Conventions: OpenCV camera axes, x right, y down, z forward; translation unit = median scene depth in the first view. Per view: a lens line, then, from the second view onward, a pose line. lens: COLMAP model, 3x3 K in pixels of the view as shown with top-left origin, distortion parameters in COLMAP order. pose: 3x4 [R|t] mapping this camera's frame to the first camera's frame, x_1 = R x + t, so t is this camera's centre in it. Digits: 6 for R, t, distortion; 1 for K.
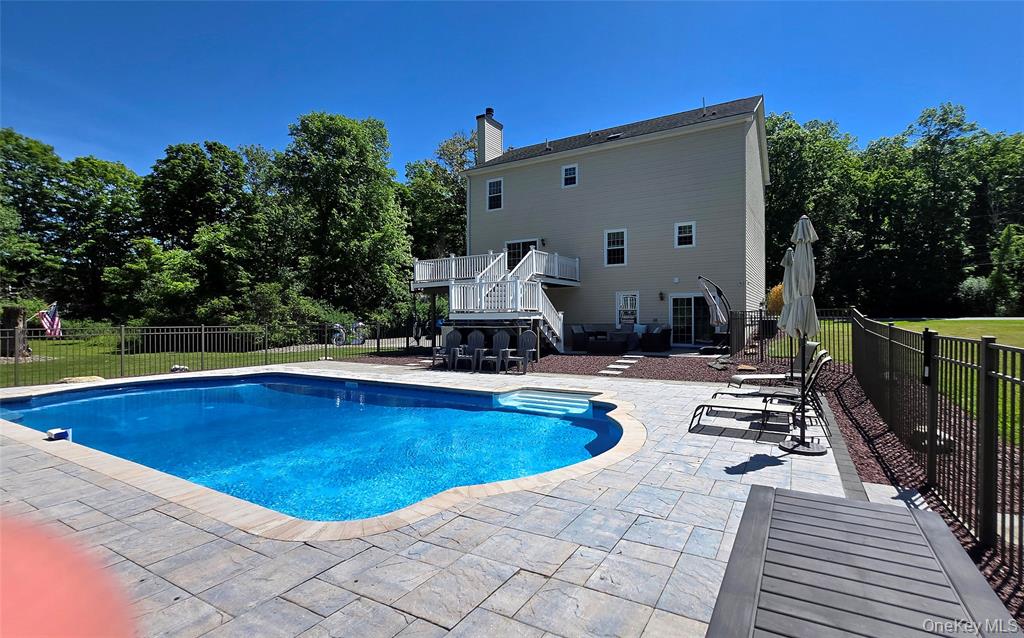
lens RADIAL K [[452.0, 0, 569.7], [0, 452.0, 323.0], [0, 0, 1]] dist [-0.004472, 0.002064]
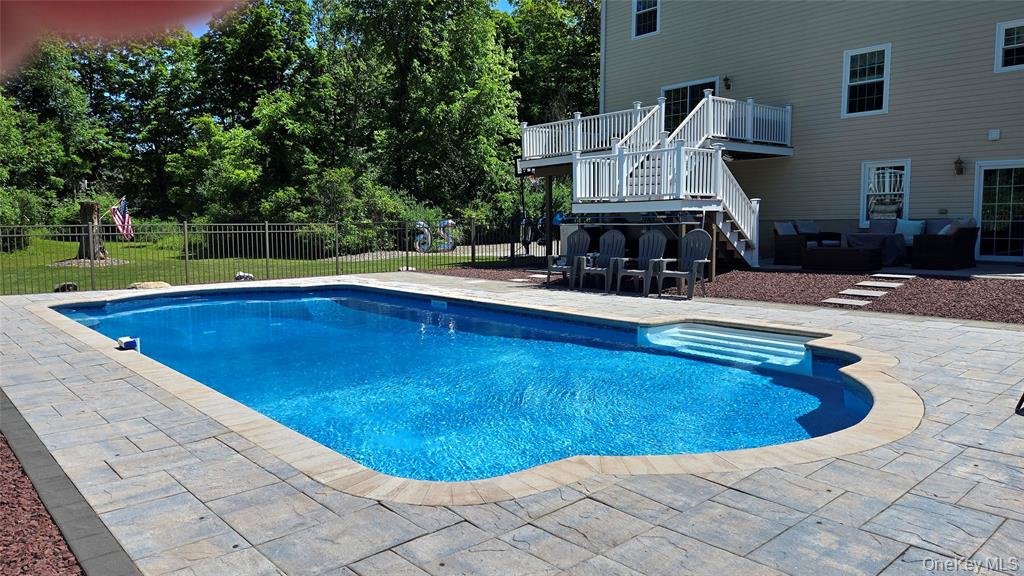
lens RADIAL K [[693.8, 0, 490.9], [0, 693.8, 284.1], [0, 0, 1]] dist [0.059074, -0.039012]
pose [[0.930184, 0.030081, -0.365858, -0.003264], [0.001741, 0.996264, 0.086341, 0.007586], [0.367089, -0.080950, 0.926657, 0.009681]]
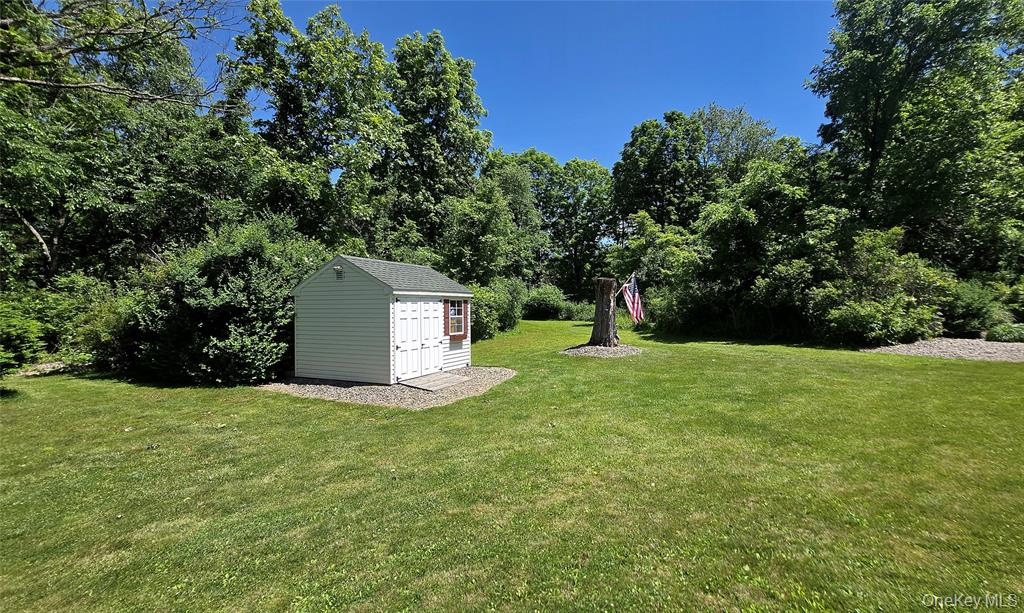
lens RADIAL K [[413.4, 0, 534.4], [0, 413.4, 312.0], [0, 0, 1]] dist [0.001955, -0.000034]
pose [[0.686431, 0.004762, -0.727179, -1.138082], [0.005966, 0.999908, 0.012180, 0.012688], [0.727170, -0.012699, 0.686340, 0.619907]]
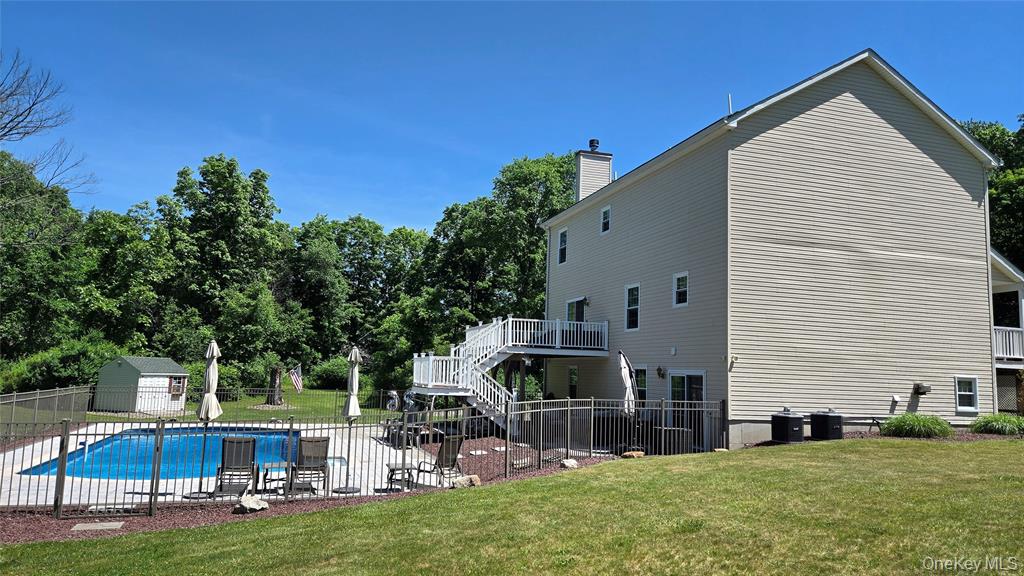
lens RADIAL K [[693.8, 0, 506.0], [0, 693.8, 286.9], [0, 0, 1]] dist [0.059074, -0.039012]
pose [[0.701584, -0.060877, -0.709982, 1.049317], [-0.040525, 0.991323, -0.125046, -0.057202], [0.711434, 0.116502, 0.693029, 0.021561]]
